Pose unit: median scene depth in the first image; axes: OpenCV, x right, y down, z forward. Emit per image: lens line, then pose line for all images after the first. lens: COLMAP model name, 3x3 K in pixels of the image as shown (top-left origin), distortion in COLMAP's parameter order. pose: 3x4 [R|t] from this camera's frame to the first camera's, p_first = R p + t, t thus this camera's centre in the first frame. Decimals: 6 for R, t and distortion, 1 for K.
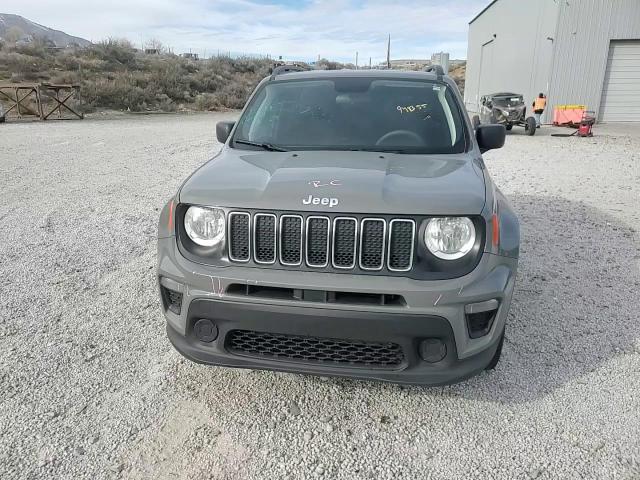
lens RADIAL K [[491.6, 0, 320.0], [0, 491.6, 240.0], [0, 0, 1]] dist [0.002042, -0.001288]
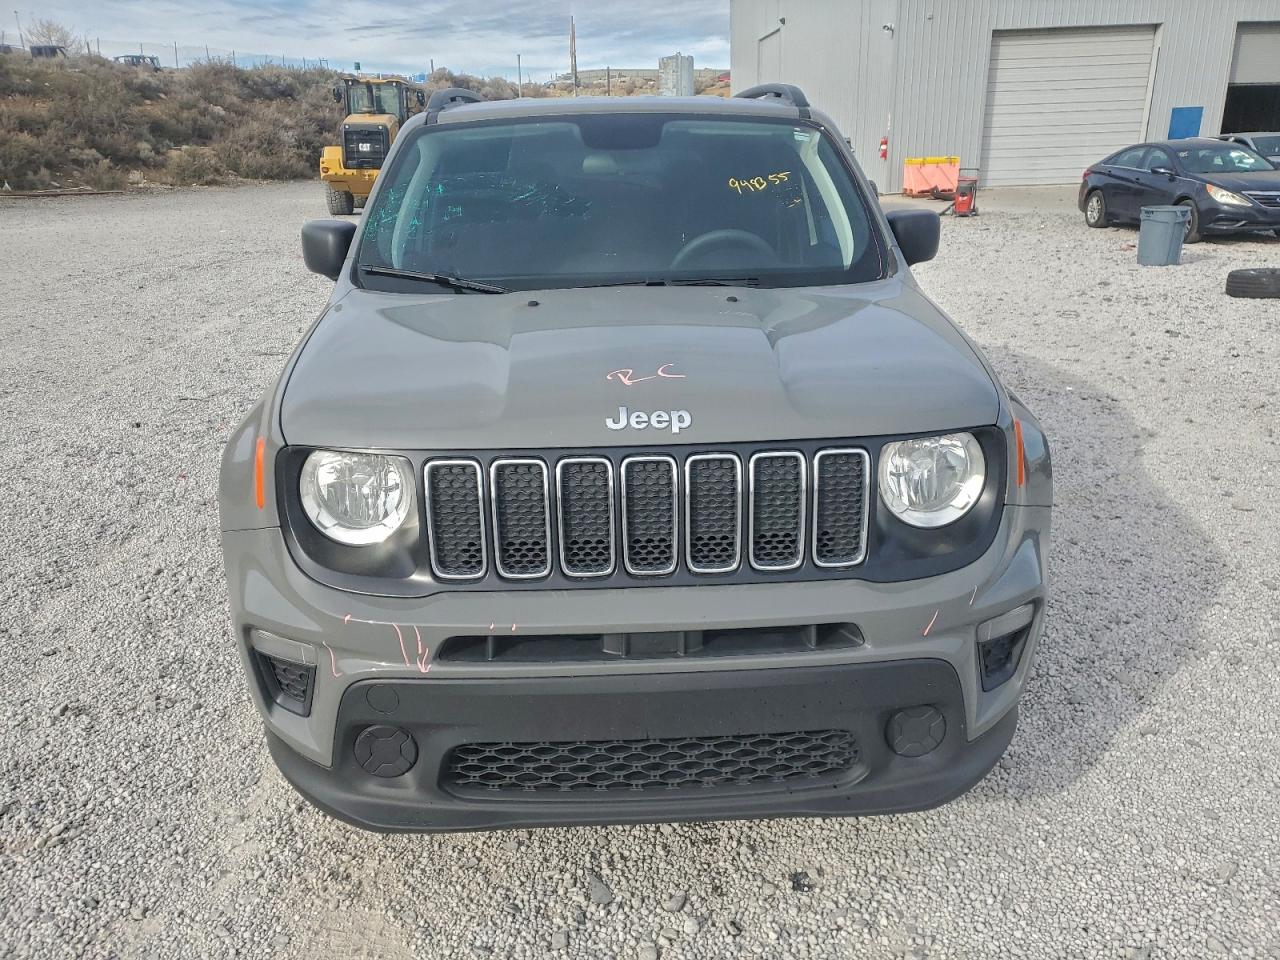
lens RADIAL K [[967.1, 0, 640.0], [0, 967.1, 480.0], [0, 0, 1]] dist [-0.034109, 0.064192]
pose [[0.977043, -0.086525, 0.194683, -0.154196], [0.076231, 0.995297, 0.059773, -0.069915], [-0.198939, -0.043560, 0.979043, 0.169890]]
